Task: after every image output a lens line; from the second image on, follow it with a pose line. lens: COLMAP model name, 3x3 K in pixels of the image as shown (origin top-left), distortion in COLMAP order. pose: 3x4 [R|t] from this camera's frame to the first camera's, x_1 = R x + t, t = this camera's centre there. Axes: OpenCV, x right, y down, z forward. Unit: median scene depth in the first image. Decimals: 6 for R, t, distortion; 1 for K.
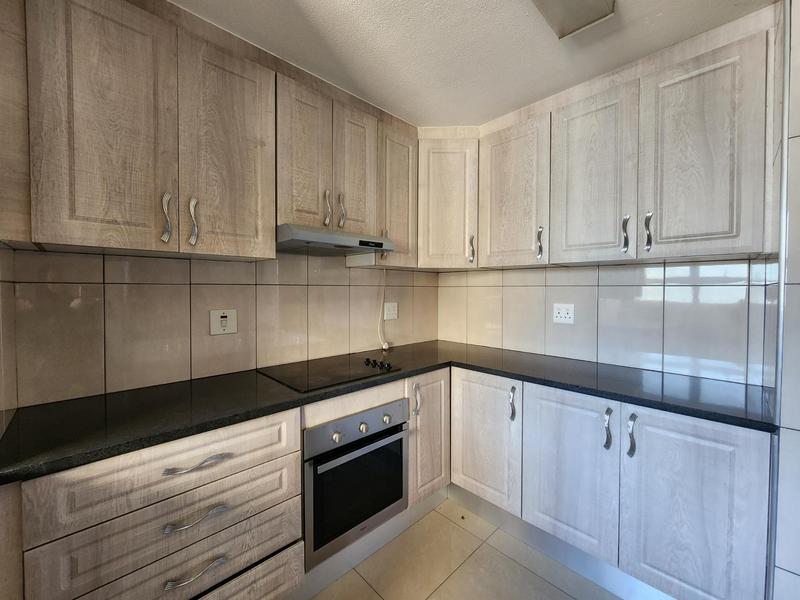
lens RADIAL K [[325.8, 0, 393.3], [0, 325.8, 296.6], [0, 0, 1]] dist [-0.003368, -0.000477]
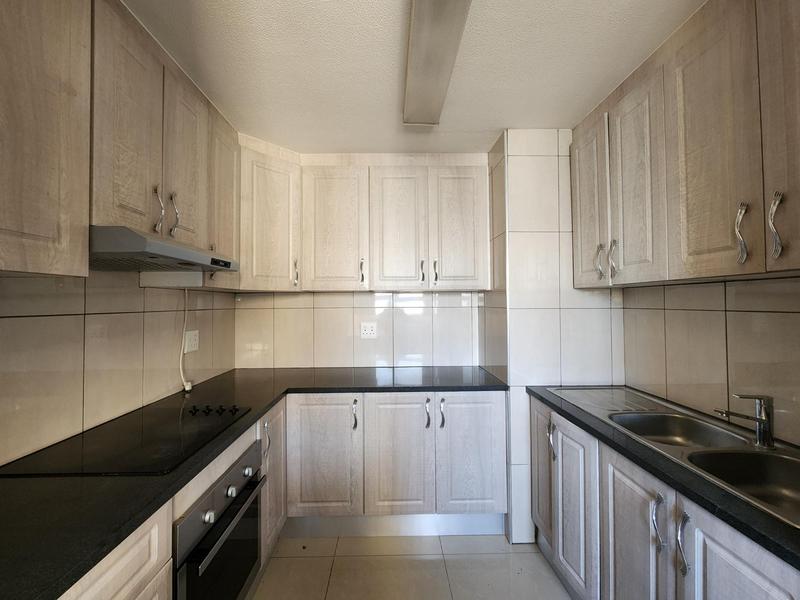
lens RADIAL K [[325.8, 0, 394.0], [0, 325.8, 297.4], [0, 0, 1]] dist [-0.003368, -0.000477]
pose [[0.678675, 0.004110, 0.734427, -0.368589], [0.027432, 0.999145, -0.030942, -0.036974], [-0.733927, 0.041146, 0.677981, 0.126383]]
